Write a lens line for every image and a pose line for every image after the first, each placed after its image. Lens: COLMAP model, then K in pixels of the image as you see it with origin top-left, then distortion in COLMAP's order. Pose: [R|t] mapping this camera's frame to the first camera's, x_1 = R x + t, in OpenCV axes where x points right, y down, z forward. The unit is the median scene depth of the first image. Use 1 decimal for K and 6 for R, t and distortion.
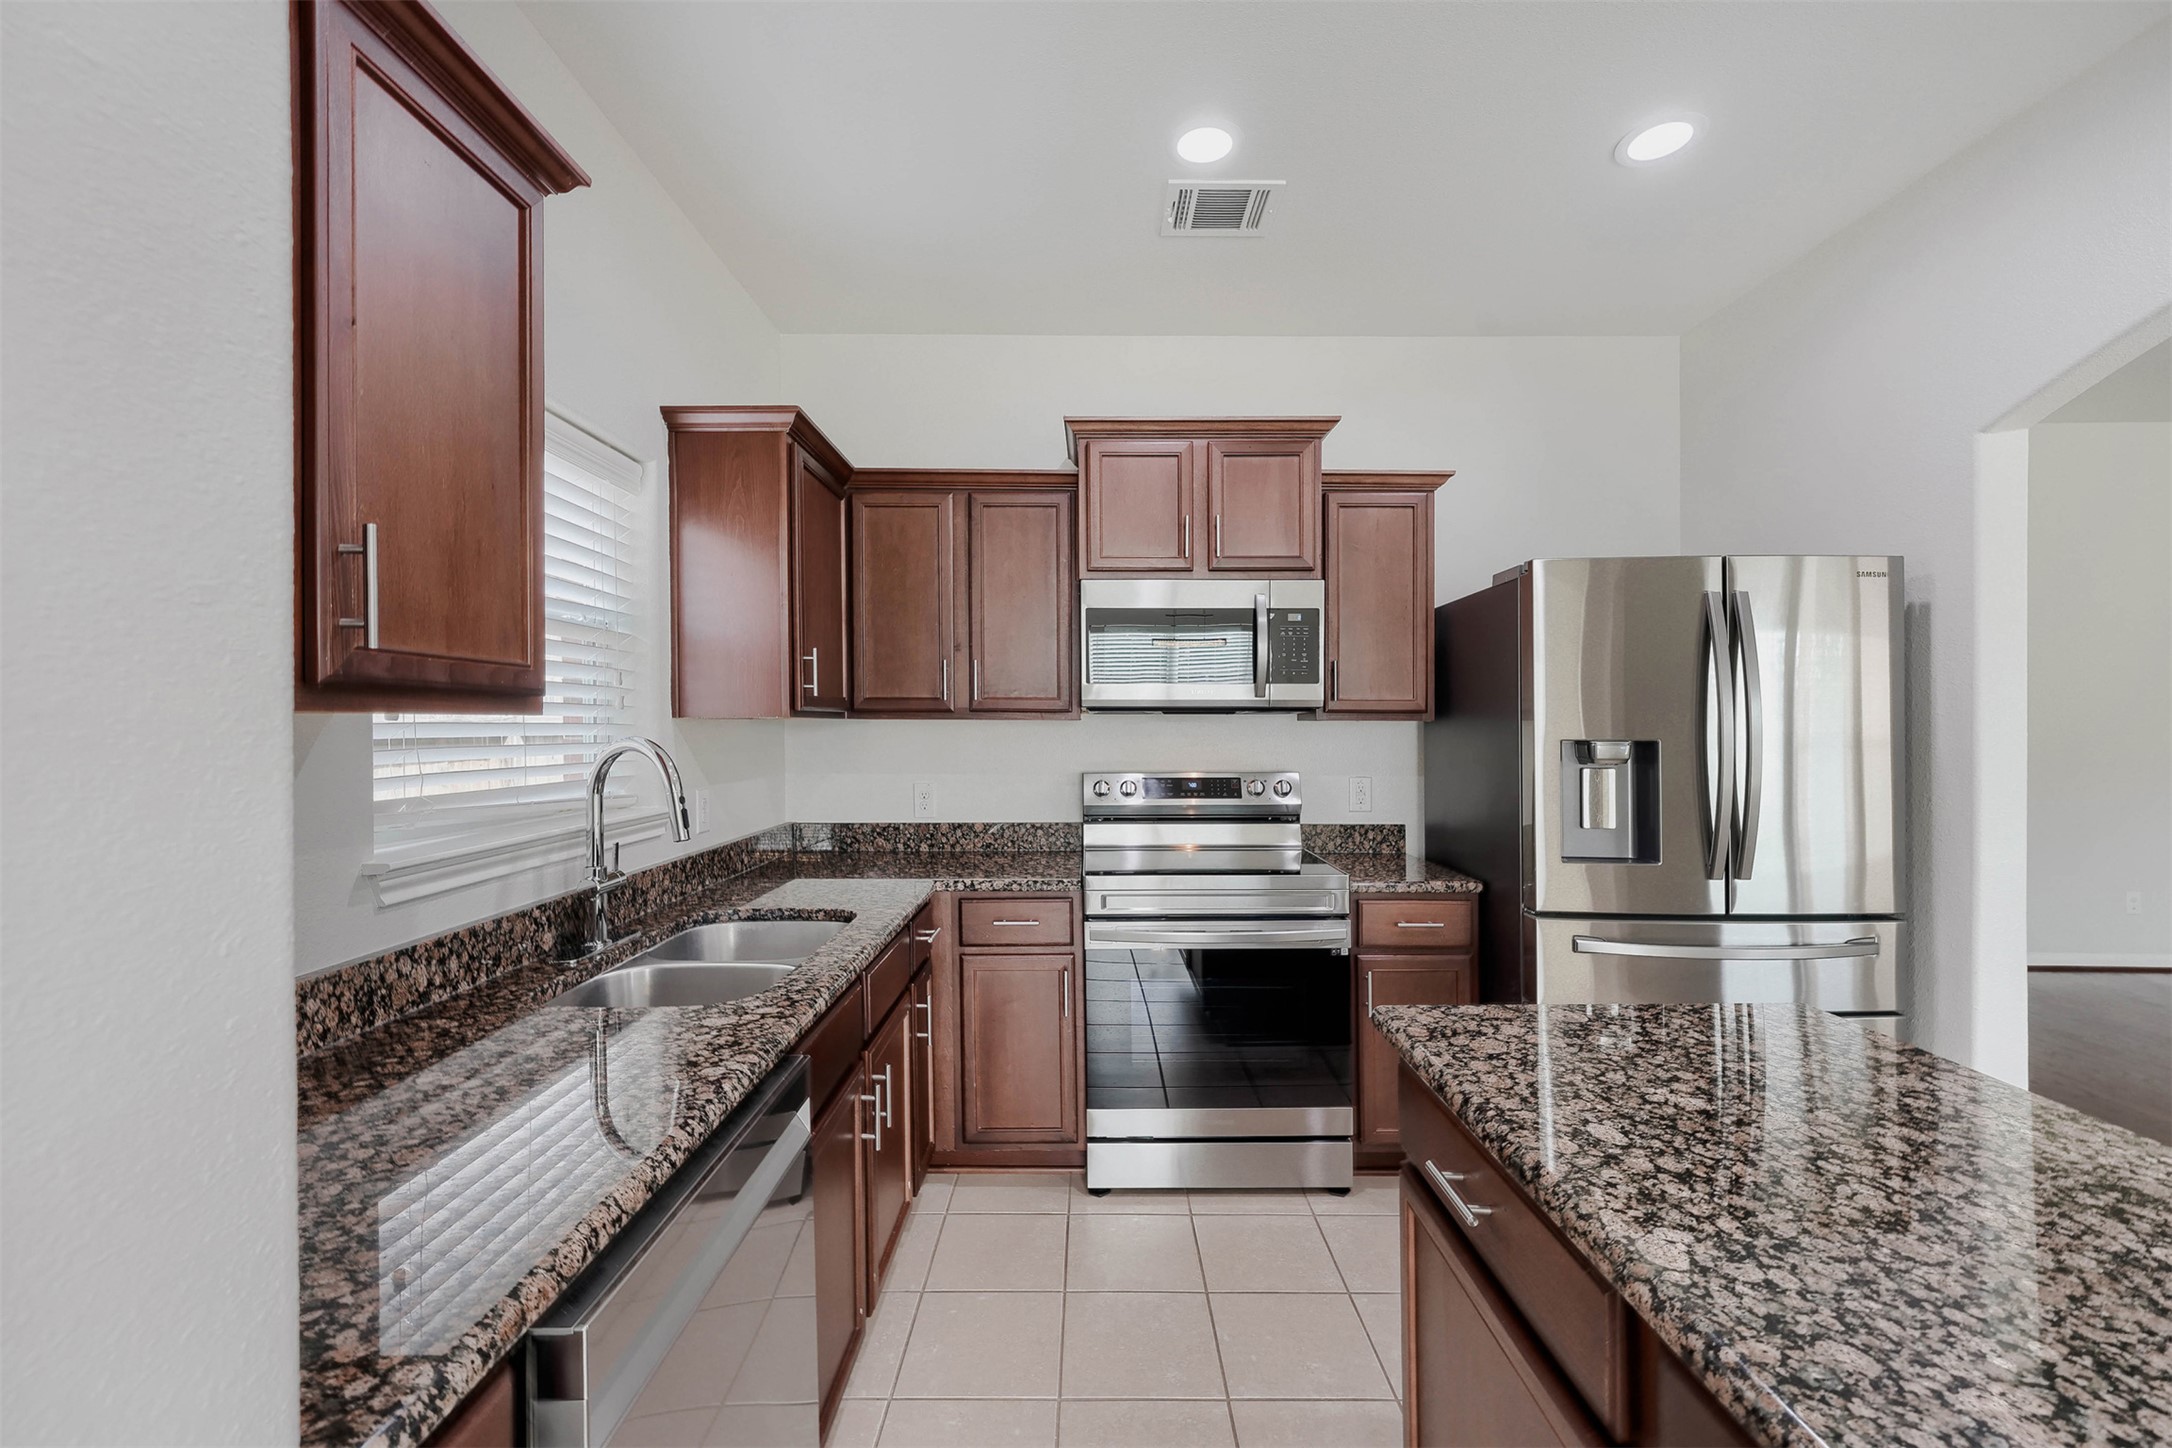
lens RADIAL K [[895.8, 0, 1092.4], [0, 895.8, 730.6], [0, 0, 1]] dist [0.003057, 0.000522]
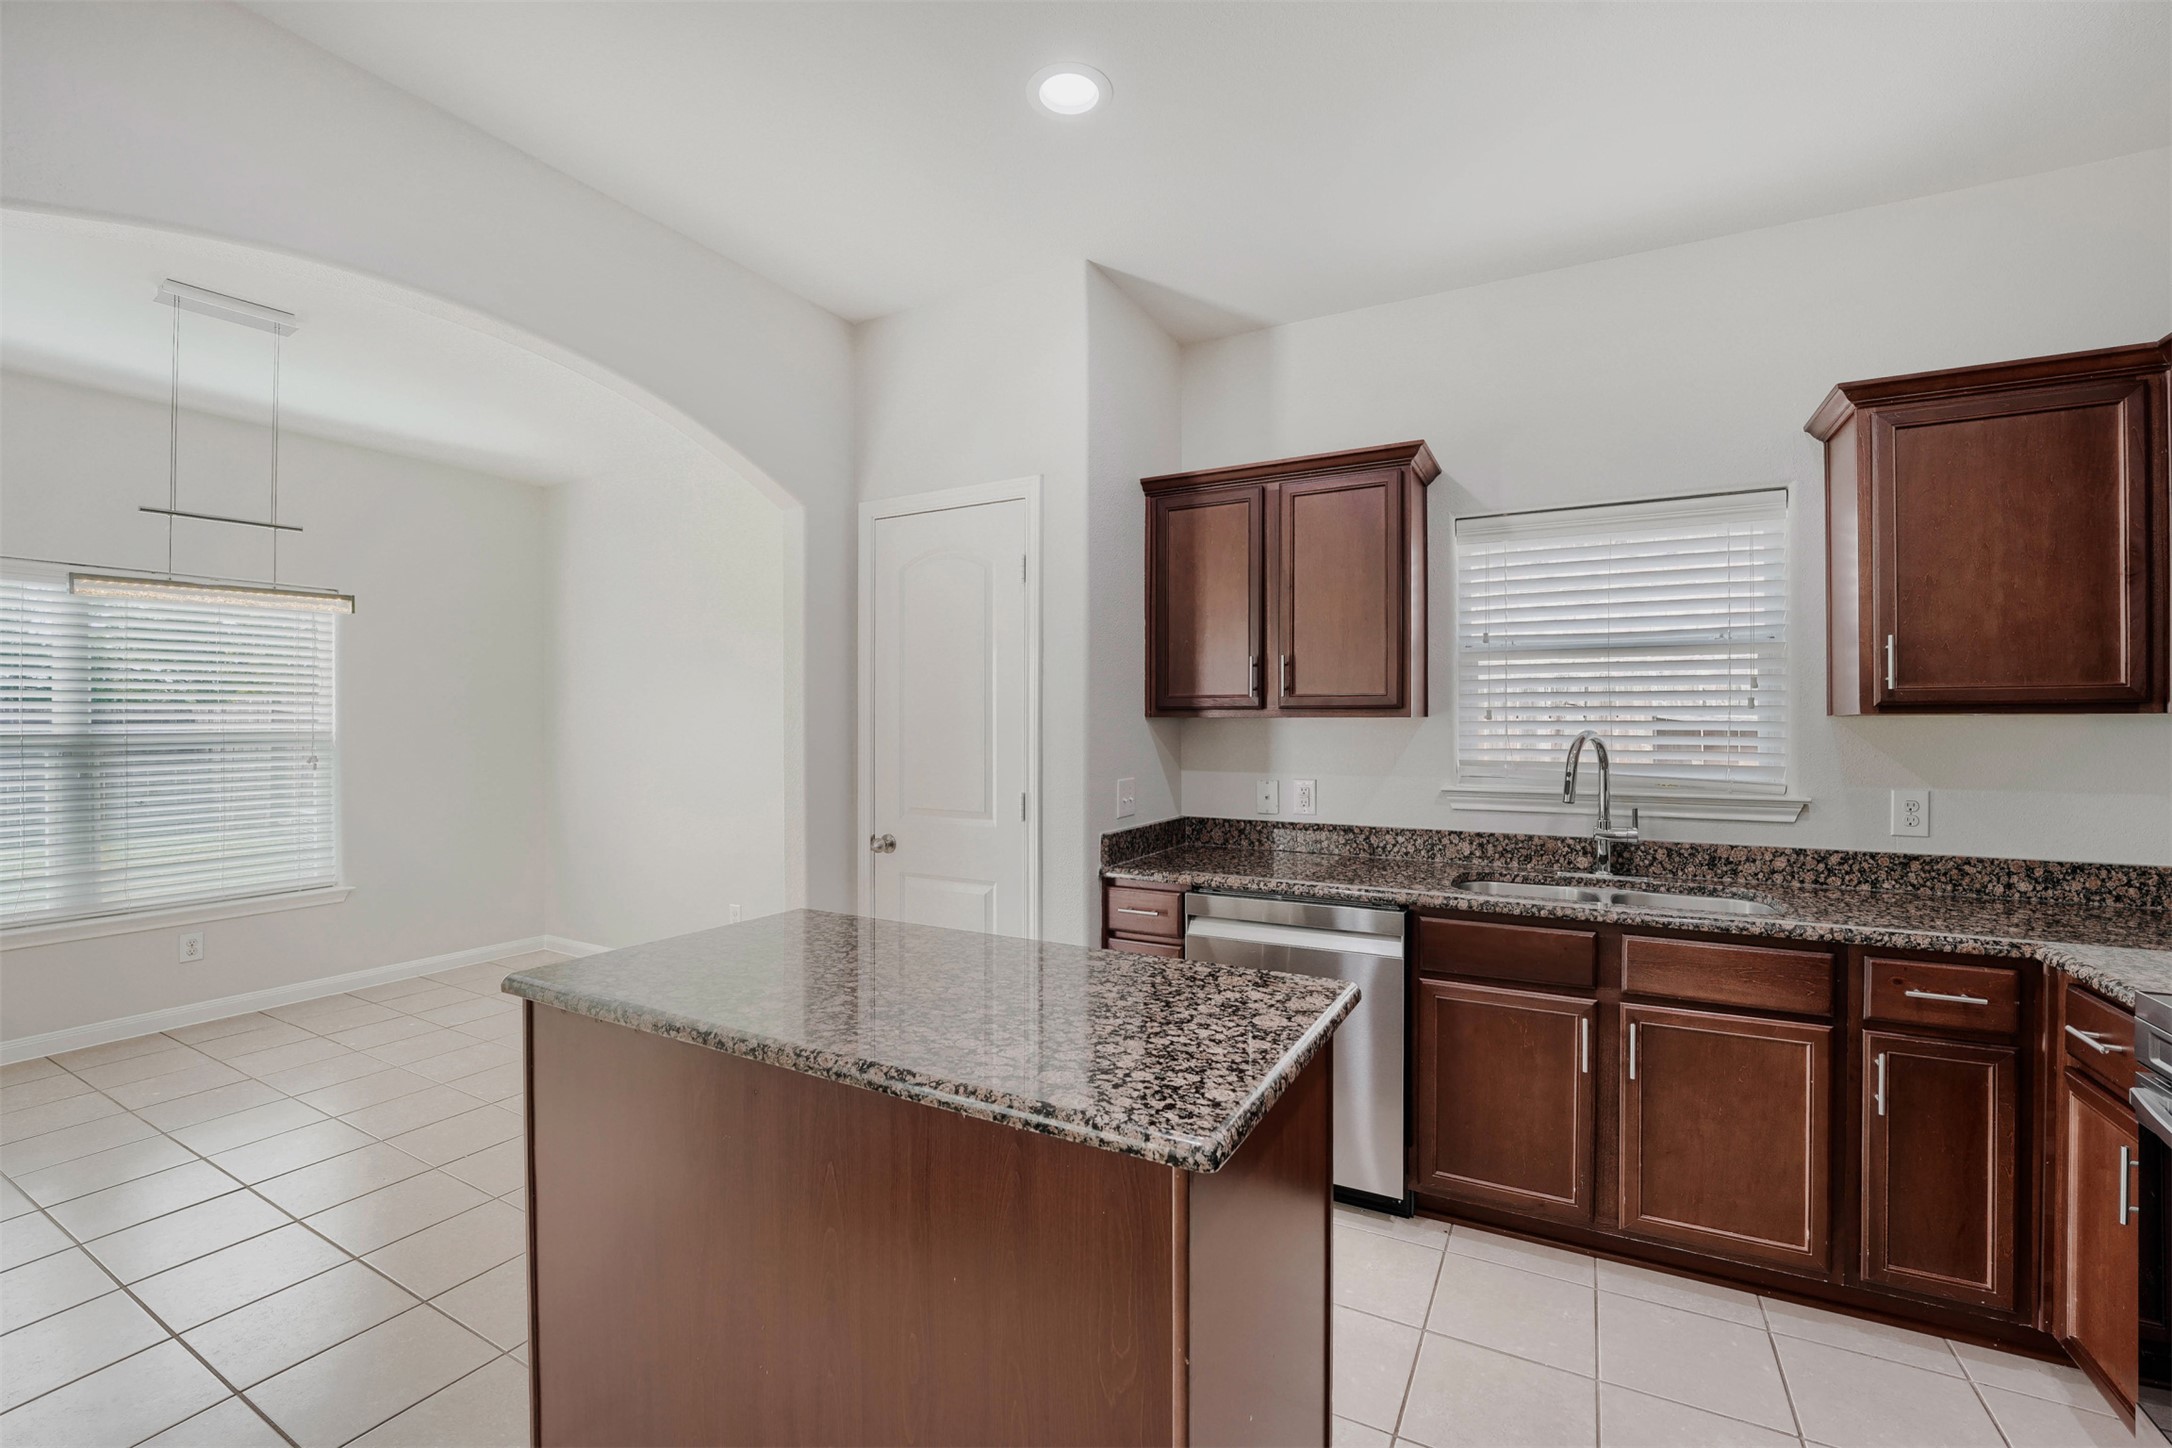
lens RADIAL K [[884.9, 0, 1086.0], [0, 884.9, 724.0], [0, 0, 1]] dist [-0.032505, 0.000143]
pose [[-0.486674, -0.000931, -0.873583, 0.880271], [-0.006383, 0.999977, 0.002490, -0.000801], [0.873560, 0.006788, -0.486669, 0.778227]]
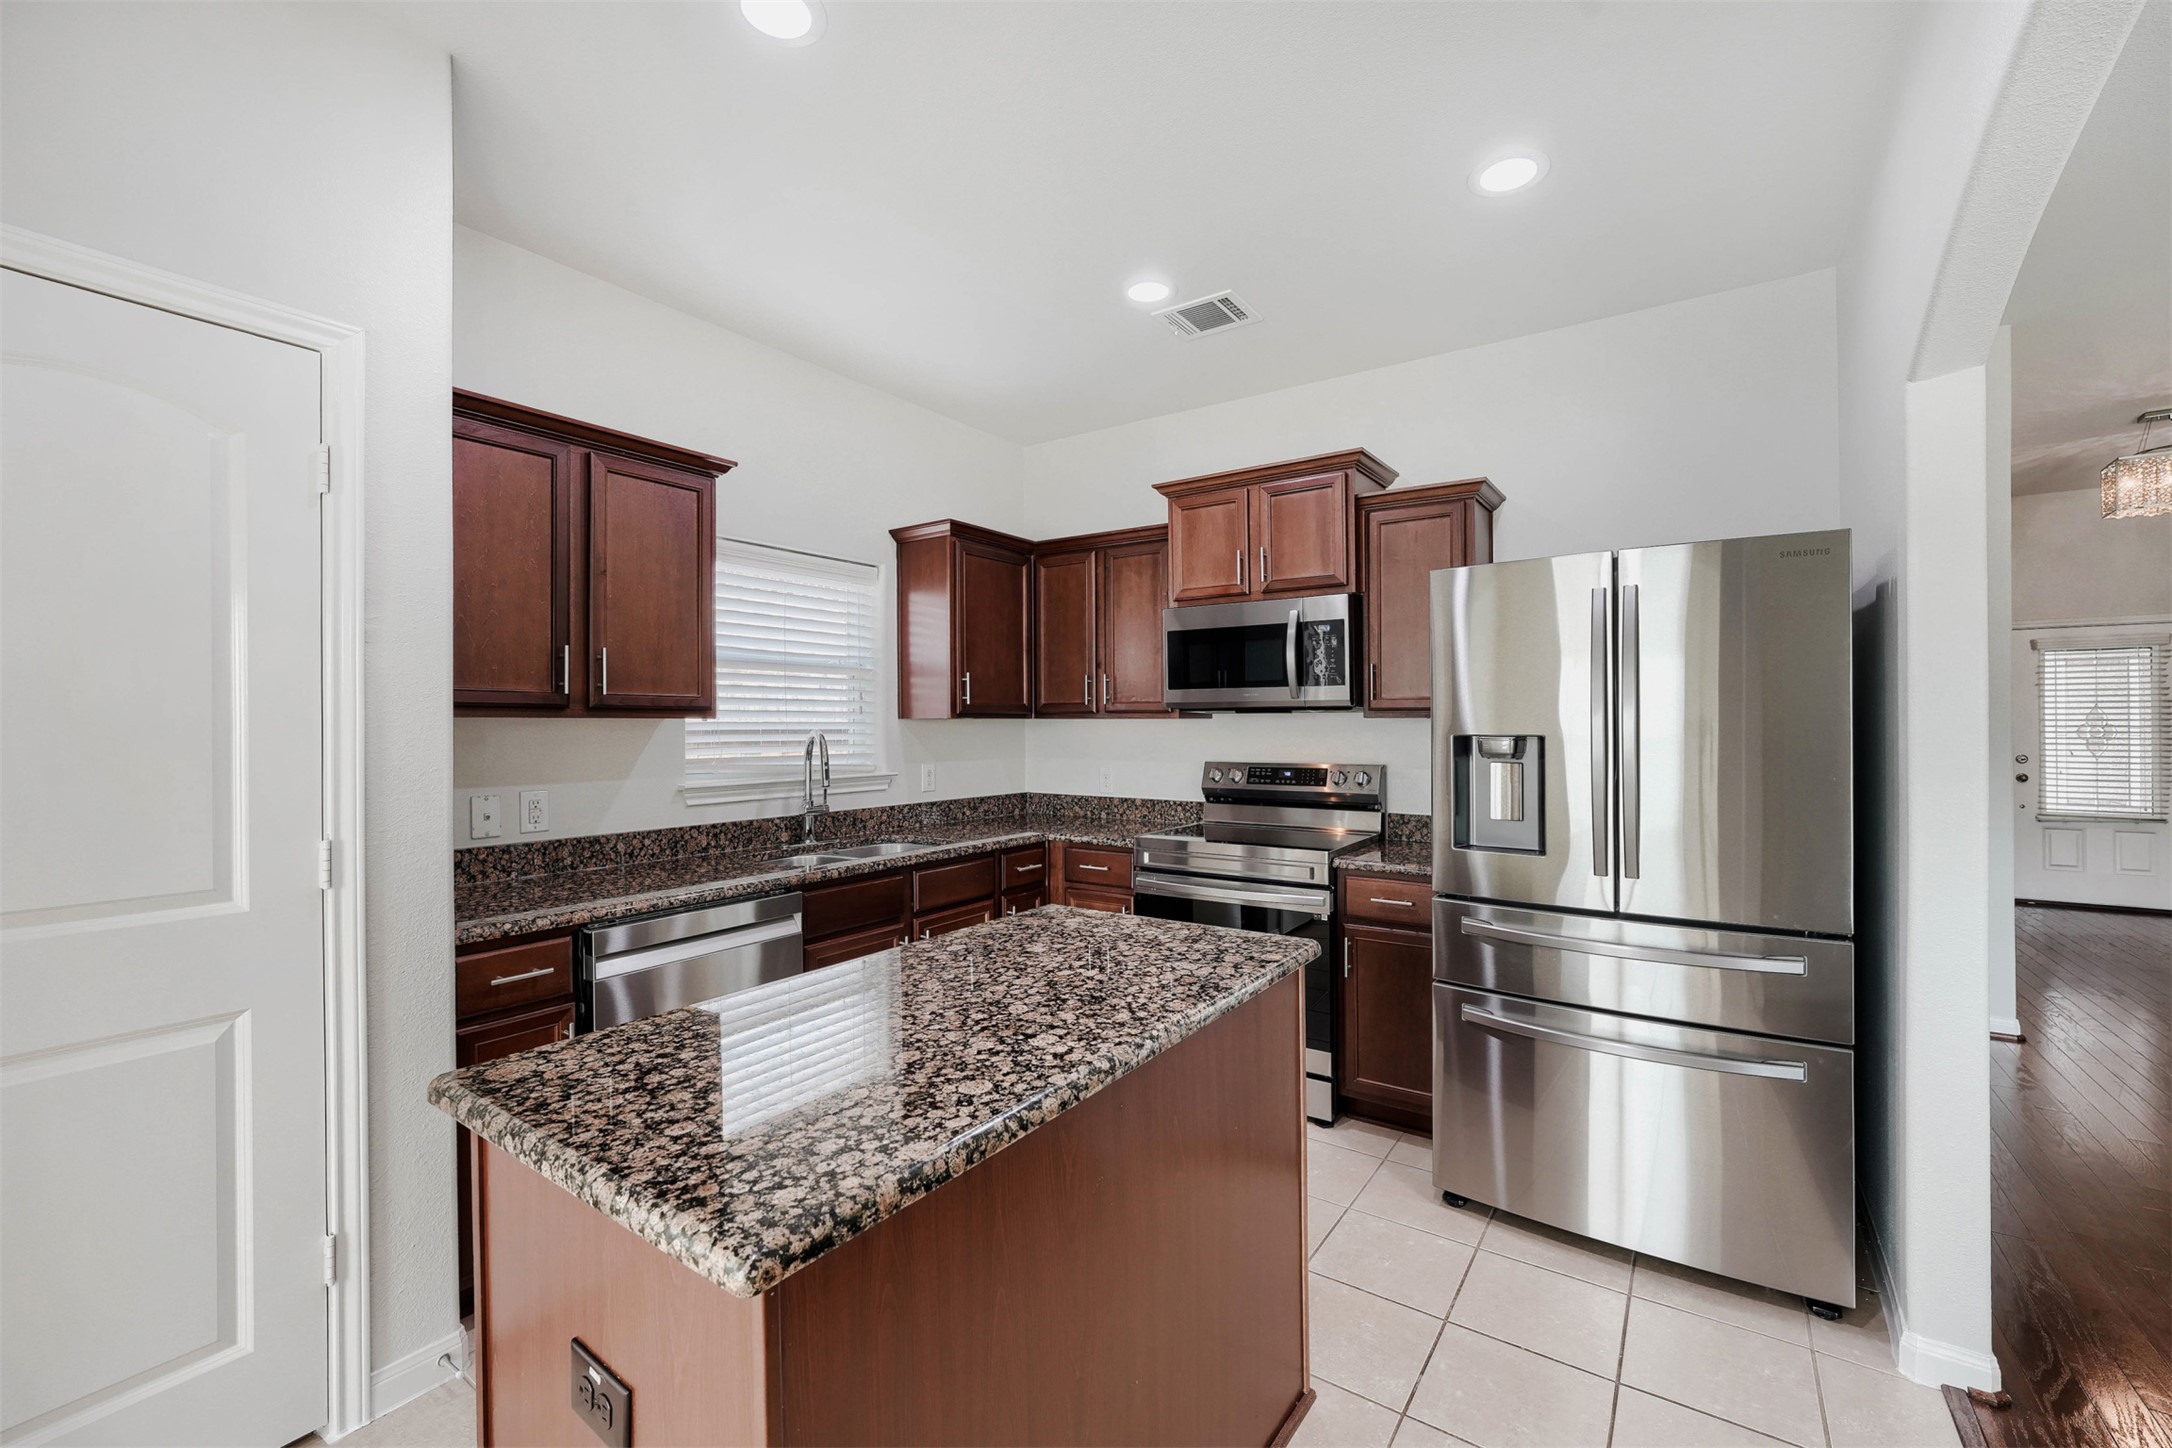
lens RADIAL K [[901.4, 0, 1081.5], [0, 901.4, 721.7], [0, 0, 1]] dist [-0.009907, 0.000222]
pose [[0.813398, -0.002326, -0.581703, 0.802833], [-0.001135, 0.999984, -0.005584, -0.000004], [0.581706, 0.005202, 0.813382, -0.148956]]
